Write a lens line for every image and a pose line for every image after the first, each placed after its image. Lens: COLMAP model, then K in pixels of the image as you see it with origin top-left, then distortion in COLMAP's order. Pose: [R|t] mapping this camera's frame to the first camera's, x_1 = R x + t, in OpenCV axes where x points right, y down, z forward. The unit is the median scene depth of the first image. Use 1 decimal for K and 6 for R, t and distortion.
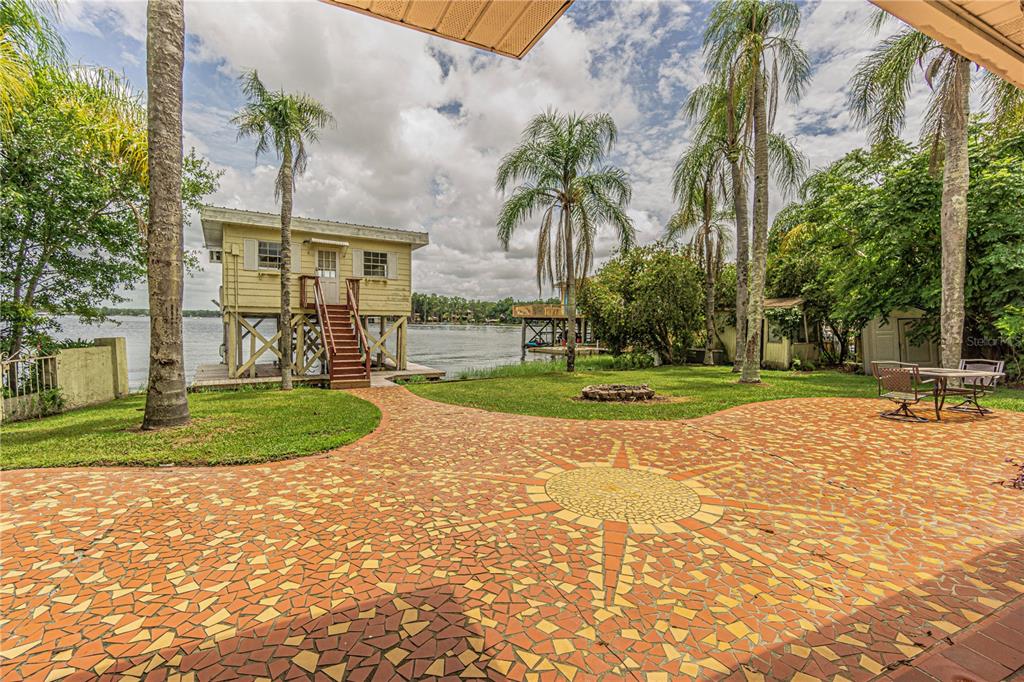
lens RADIAL K [[442.1, 0, 506.2], [0, 442.1, 337.3], [0, 0, 1]] dist [-0.015267, -0.000282]
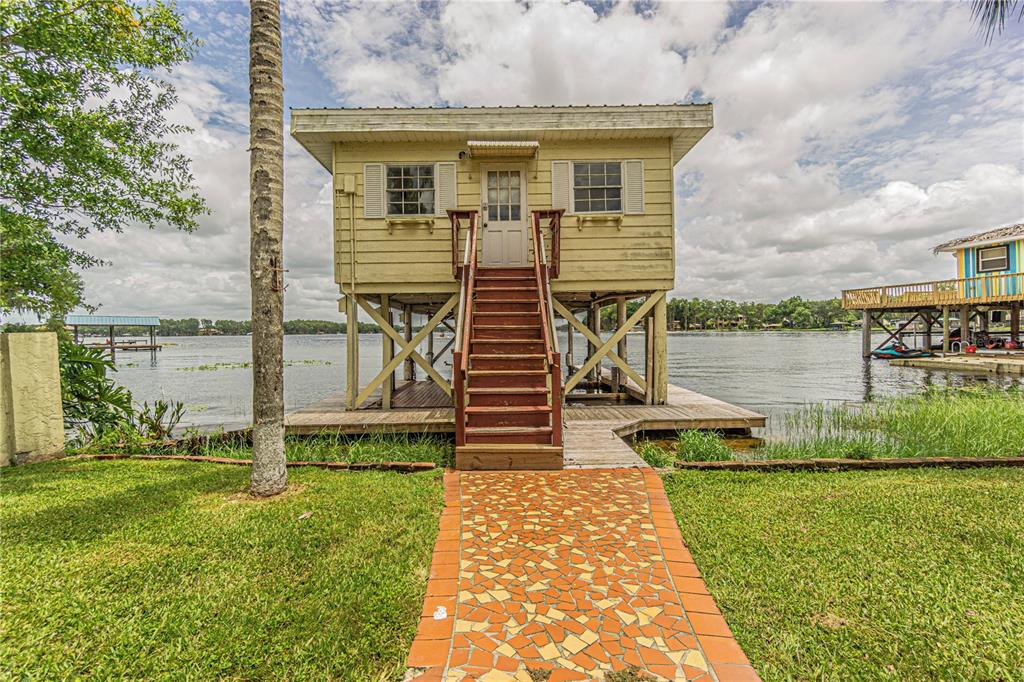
lens RADIAL K [[442.1, 0, 506.2], [0, 442.1, 337.3], [0, 0, 1]] dist [-0.015267, -0.000282]
pose [[0.842942, -0.021318, -0.537582, -0.113356], [0.008818, 0.999628, -0.025812, 0.012494], [0.537932, 0.017018, 0.842816, 0.498501]]
